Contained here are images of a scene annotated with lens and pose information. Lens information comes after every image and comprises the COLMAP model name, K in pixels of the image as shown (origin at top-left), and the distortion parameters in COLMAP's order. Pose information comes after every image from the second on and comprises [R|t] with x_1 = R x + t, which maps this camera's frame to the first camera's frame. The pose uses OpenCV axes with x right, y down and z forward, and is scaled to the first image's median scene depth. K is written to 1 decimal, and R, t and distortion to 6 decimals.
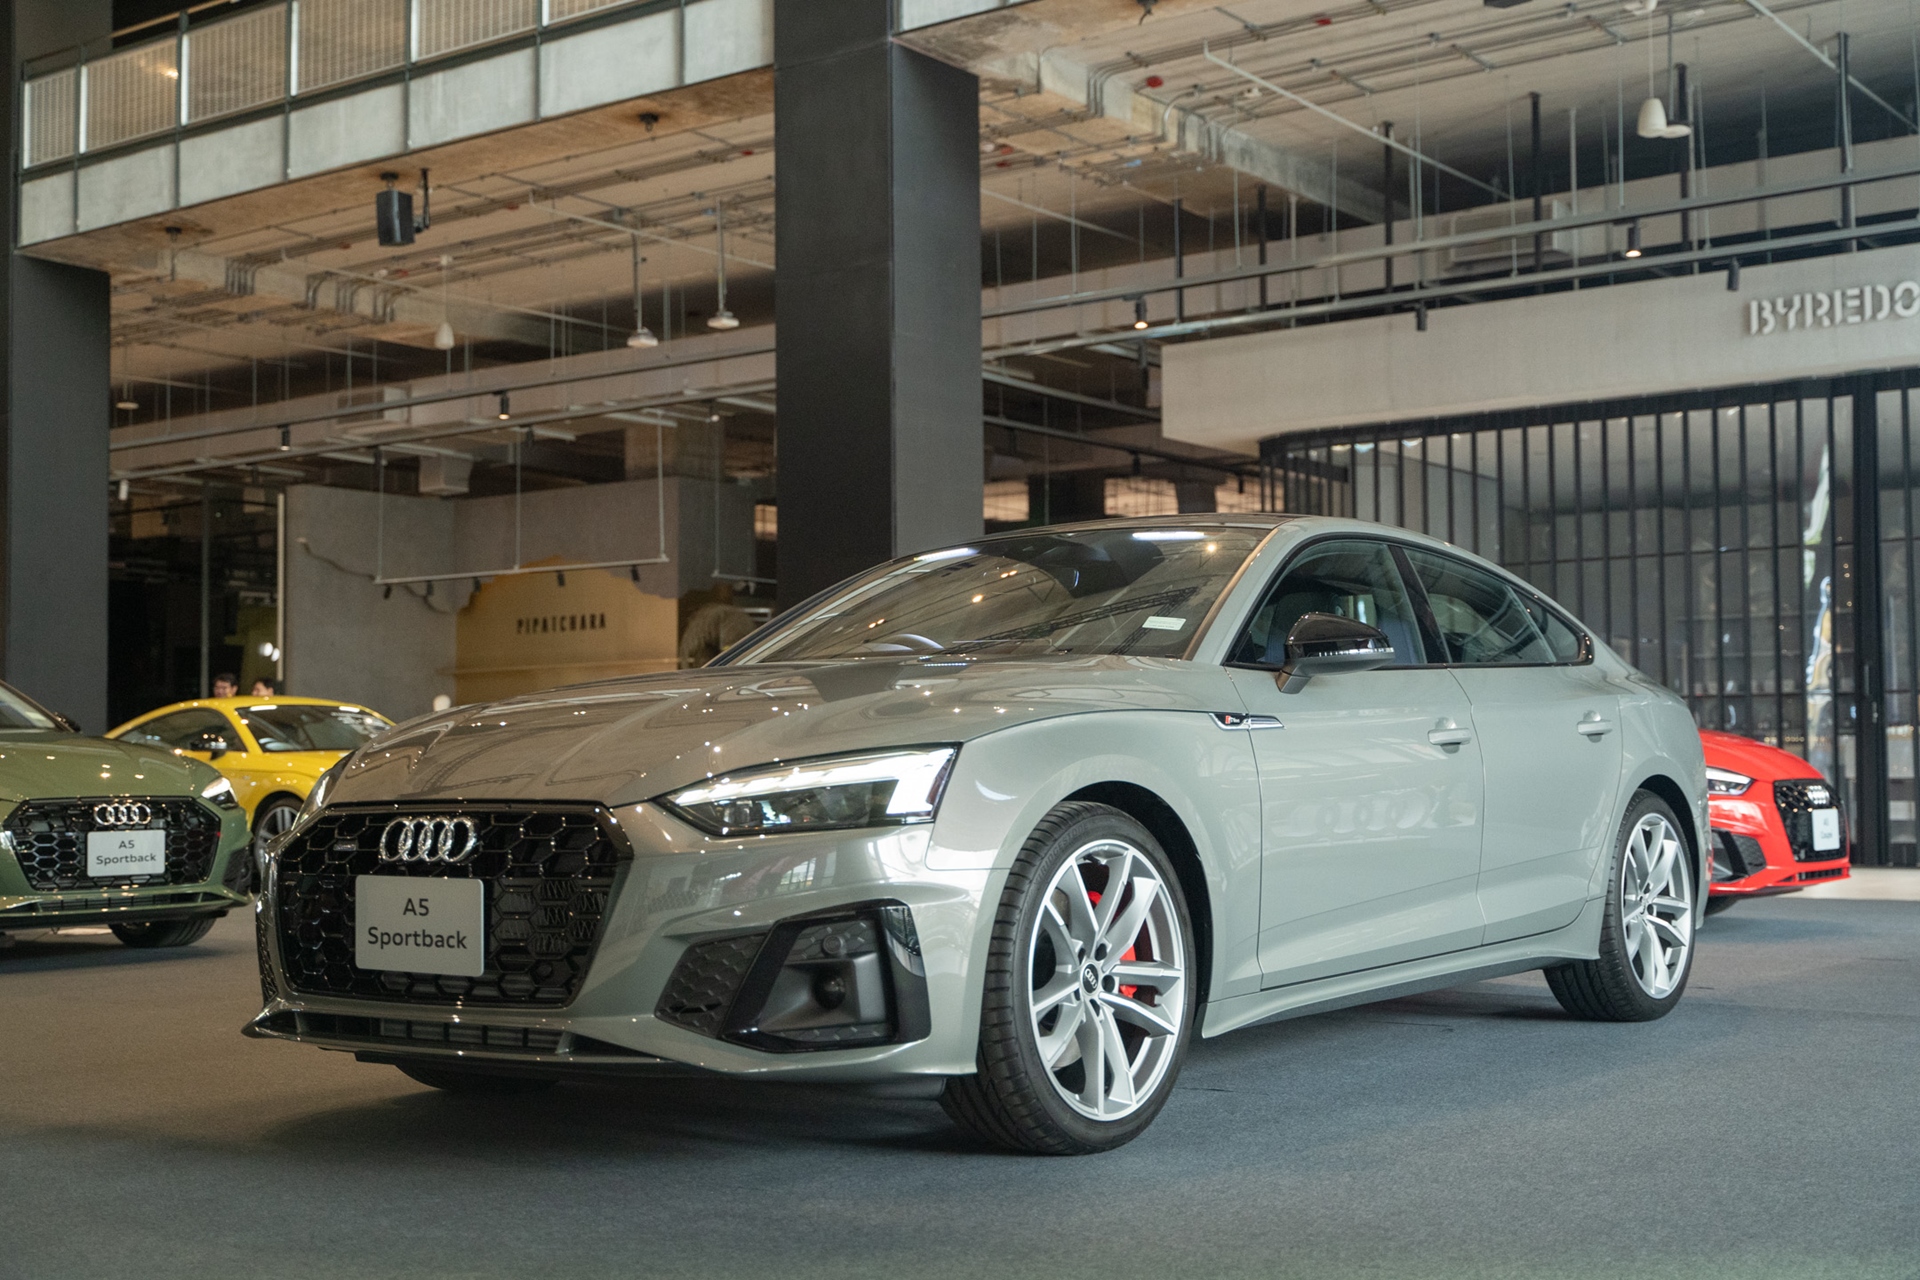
lens RADIAL K [[2369.3, 0, 960.0], [0, 2369.3, 640.0], [0, 0, 1]] dist [0.004025, 0.000819]
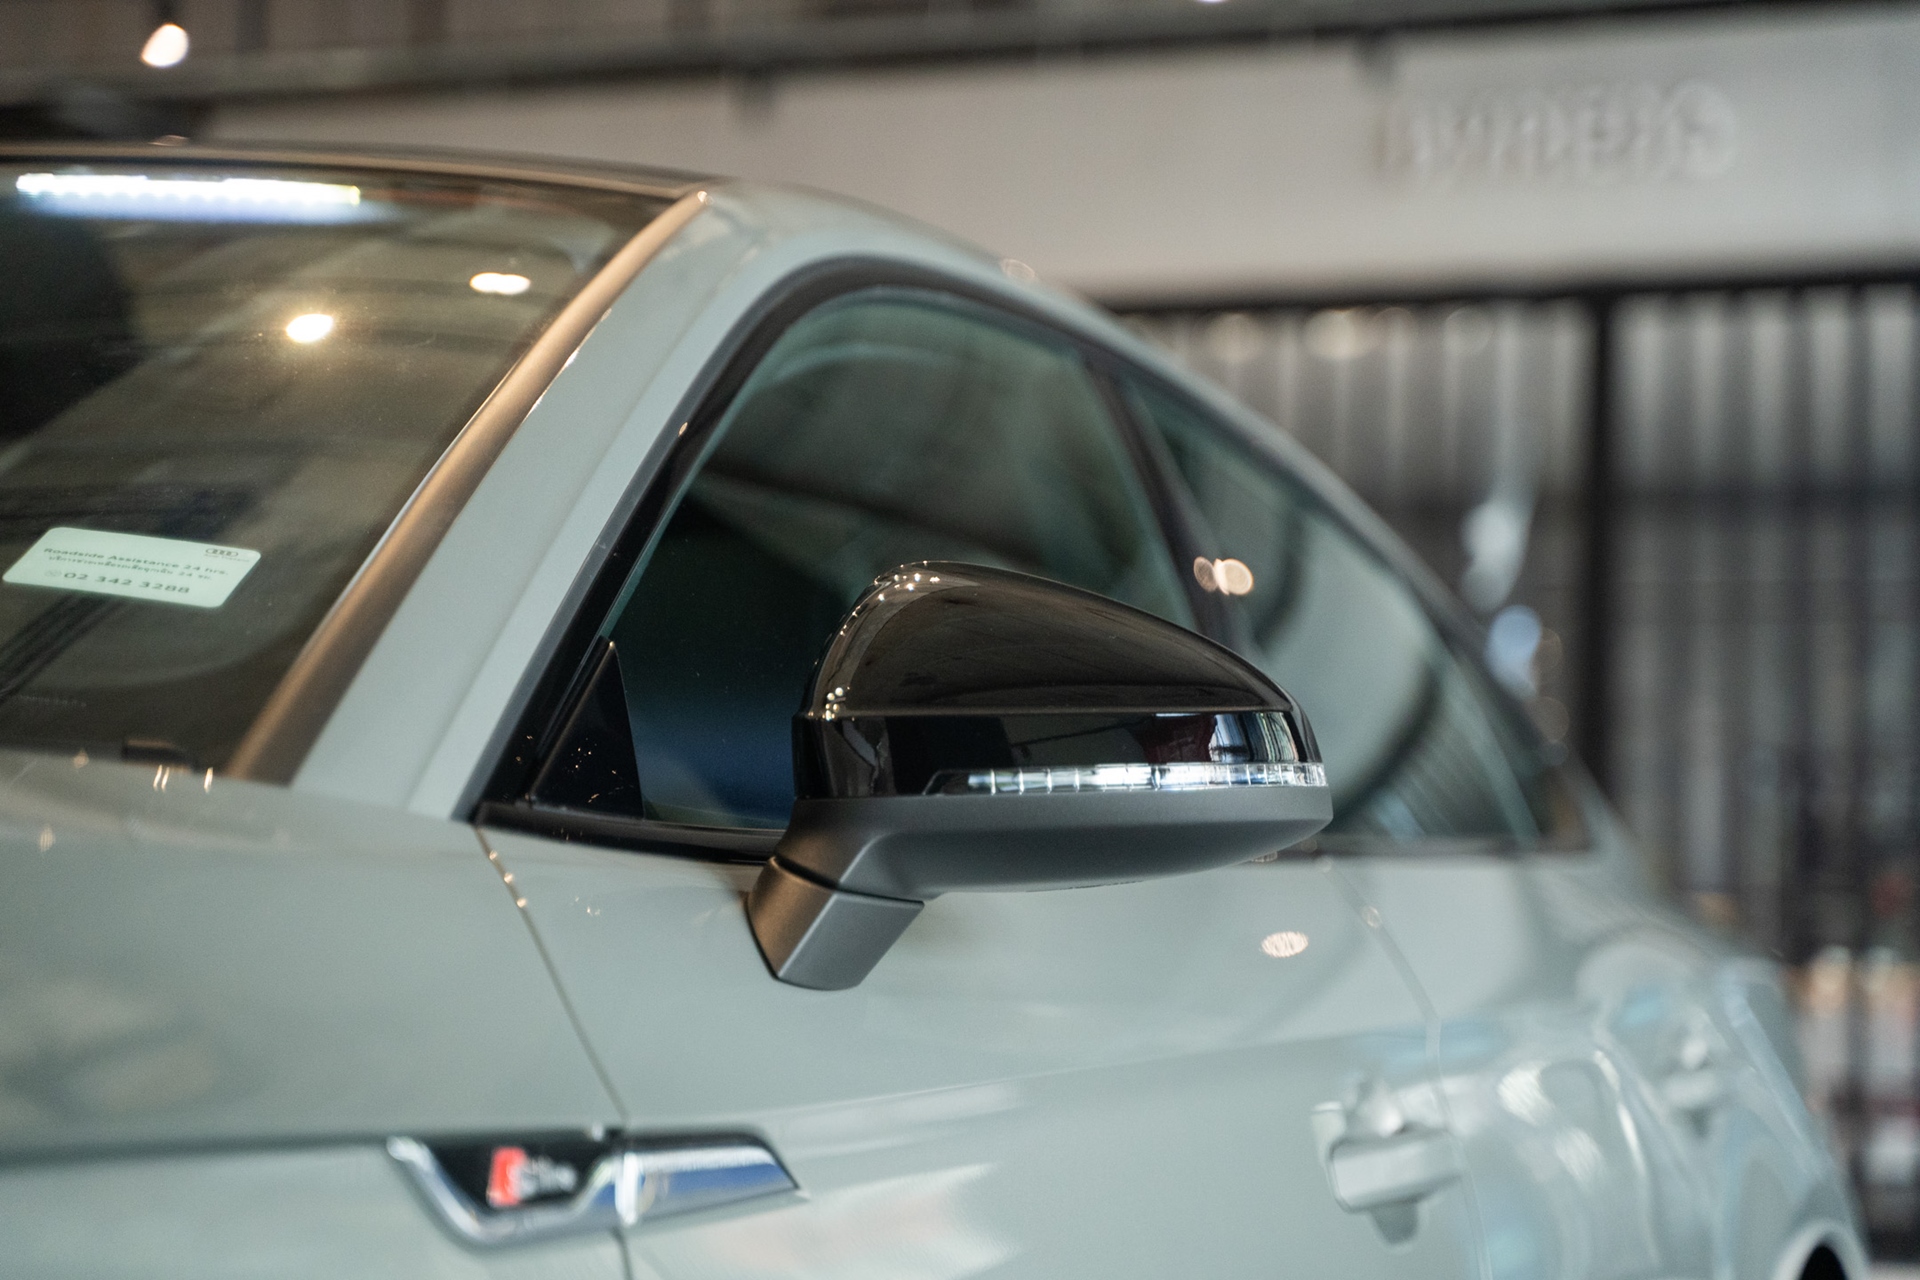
lens RADIAL K [[4192.9, 0, 960.0], [0, 4192.9, 640.0], [0, 0, 1]] dist [-0.032937, -0.113296]
pose [[0.960648, 0.056376, 0.271986, 0.060483], [-0.048325, 0.998175, -0.036216, 0.006863], [-0.273531, 0.021647, 0.961620, 0.680762]]
